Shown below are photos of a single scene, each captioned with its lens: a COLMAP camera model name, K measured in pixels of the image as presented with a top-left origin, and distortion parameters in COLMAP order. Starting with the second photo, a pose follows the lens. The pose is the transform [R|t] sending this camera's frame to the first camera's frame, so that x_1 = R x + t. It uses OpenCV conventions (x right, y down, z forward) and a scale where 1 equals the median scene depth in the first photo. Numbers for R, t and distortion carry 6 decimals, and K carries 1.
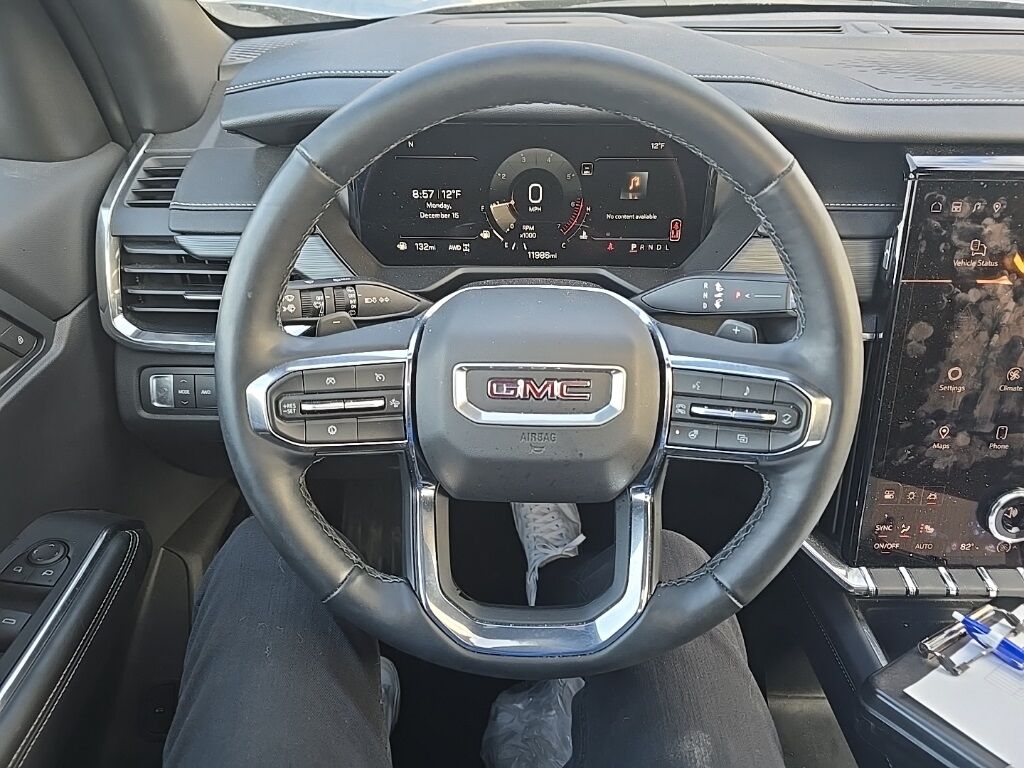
lens RADIAL K [[645.6, 0, 512.0], [0, 645.6, 384.0], [0, 0, 1]] dist [0.002063, -0.003594]
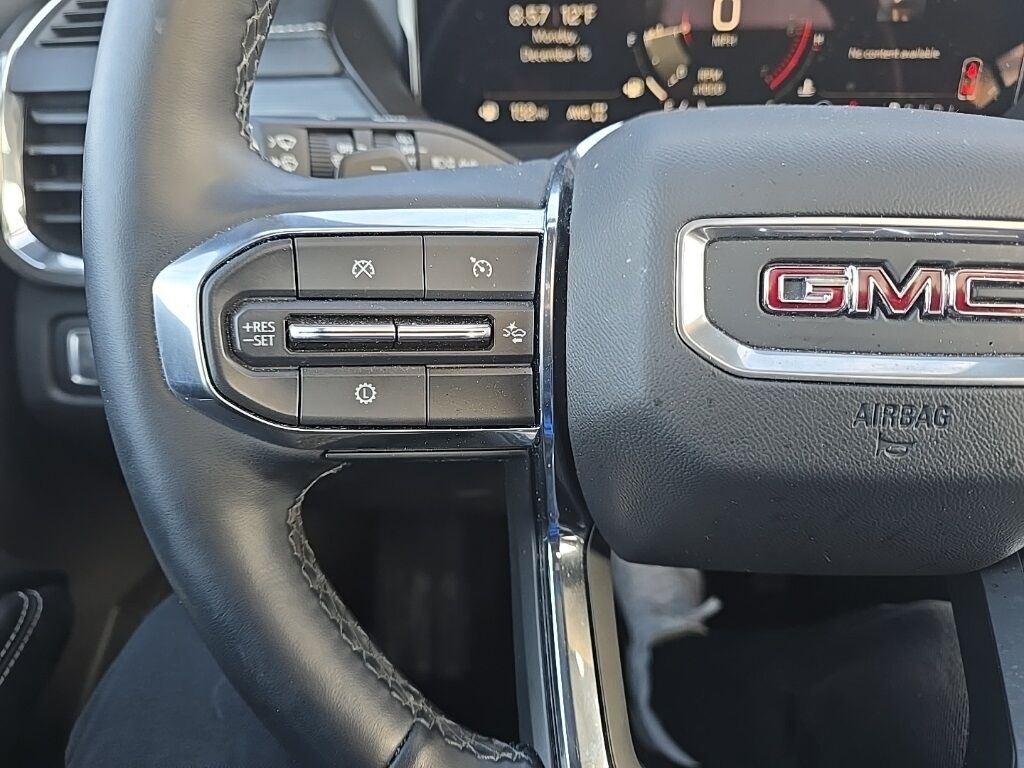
lens RADIAL K [[694.8, 0, 512.0], [0, 694.8, 384.0], [0, 0, 1]] dist [-0.029916, -0.003837]
pose [[0.997859, 0.007428, -0.064972, -0.153670], [-0.009617, 0.999395, -0.033435, 0.076092], [0.064684, 0.033988, 0.997327, 0.555137]]
